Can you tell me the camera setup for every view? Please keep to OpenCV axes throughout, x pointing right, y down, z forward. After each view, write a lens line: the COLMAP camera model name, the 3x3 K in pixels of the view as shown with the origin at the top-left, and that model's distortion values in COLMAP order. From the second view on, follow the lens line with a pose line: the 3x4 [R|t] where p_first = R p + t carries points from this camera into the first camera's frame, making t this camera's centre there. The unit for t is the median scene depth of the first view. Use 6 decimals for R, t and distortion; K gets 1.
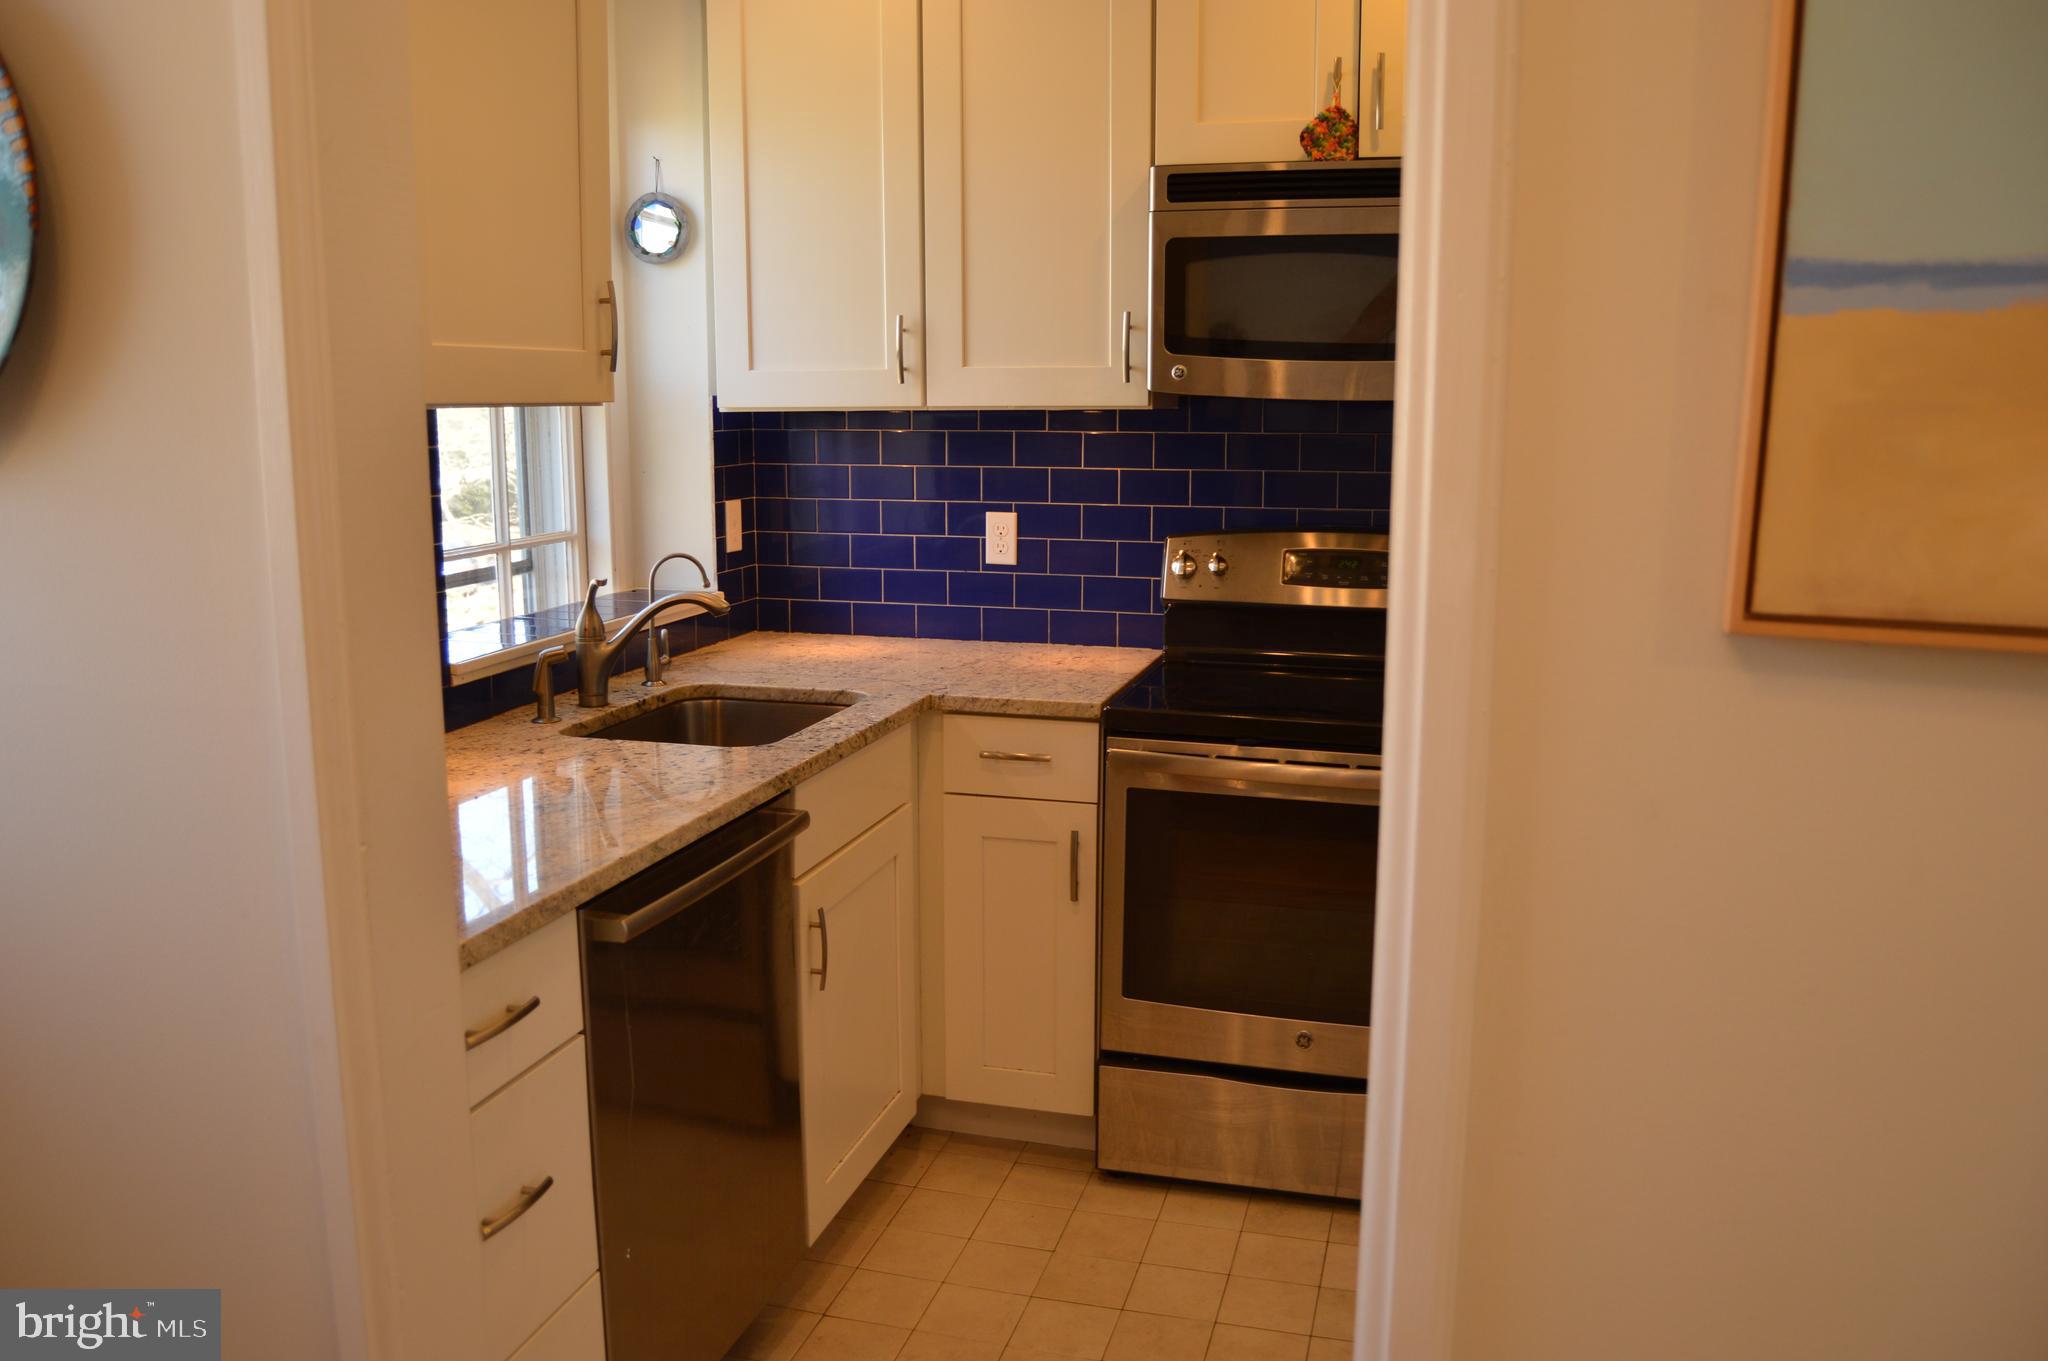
lens RADIAL K [[1632.2, 0, 1024.0], [0, 1632.2, 680.5], [0, 0, 1]] dist [-0.099306, 0.050877]
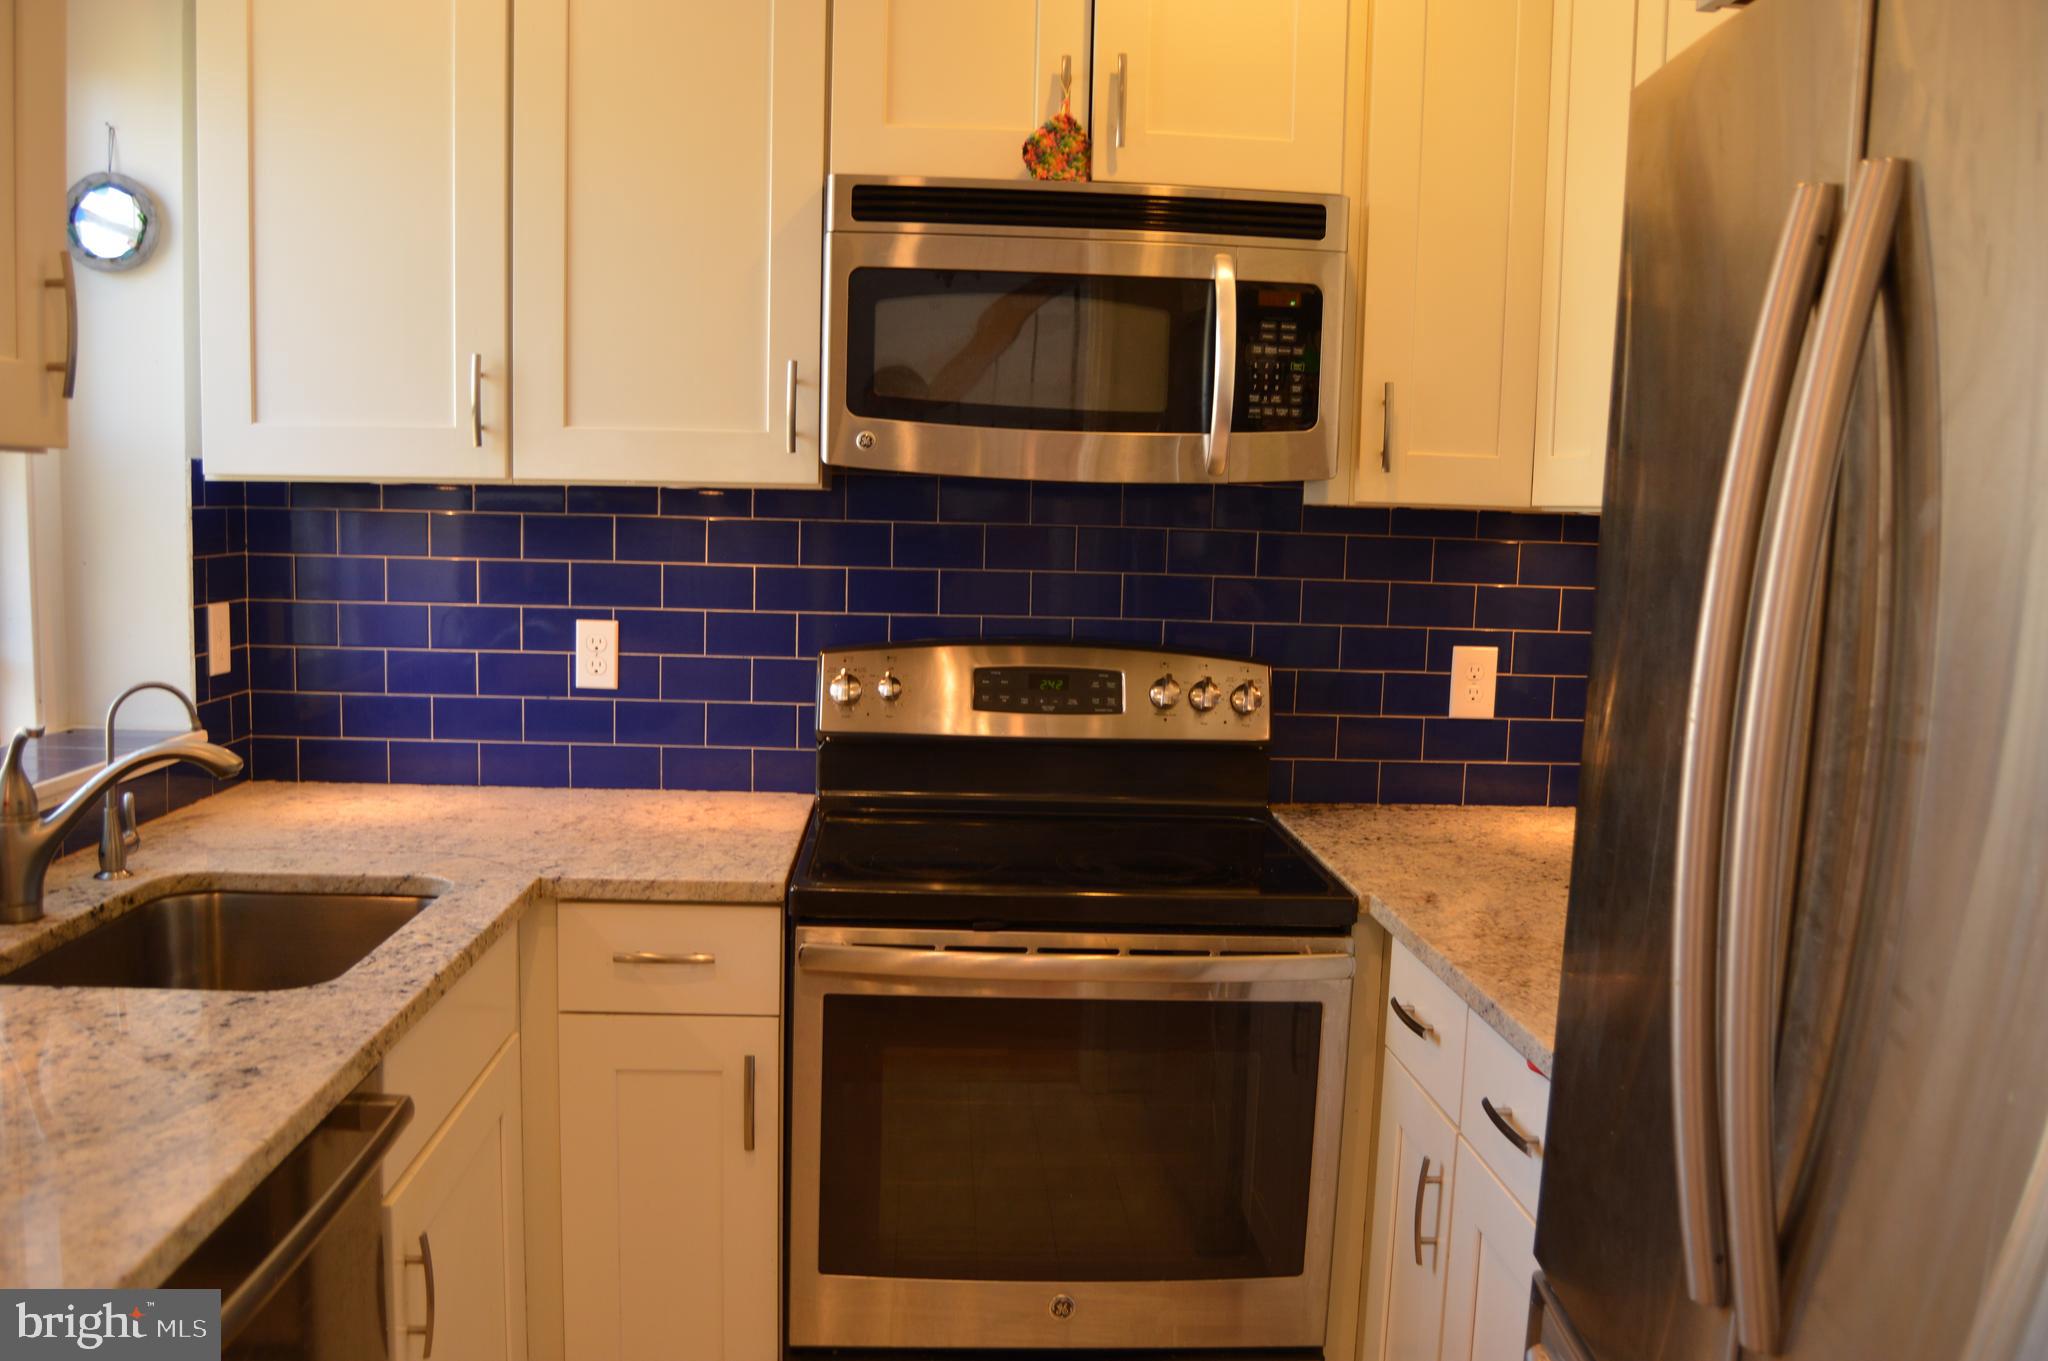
lens RADIAL K [[1632.2, 0, 1024.0], [0, 1632.2, 680.5], [0, 0, 1]] dist [-0.099306, 0.050877]
pose [[0.945615, -0.010697, 0.325113, -0.082956], [0.030424, 0.997986, -0.055654, -0.030339], [-0.323863, 0.062519, 0.944036, 0.248416]]
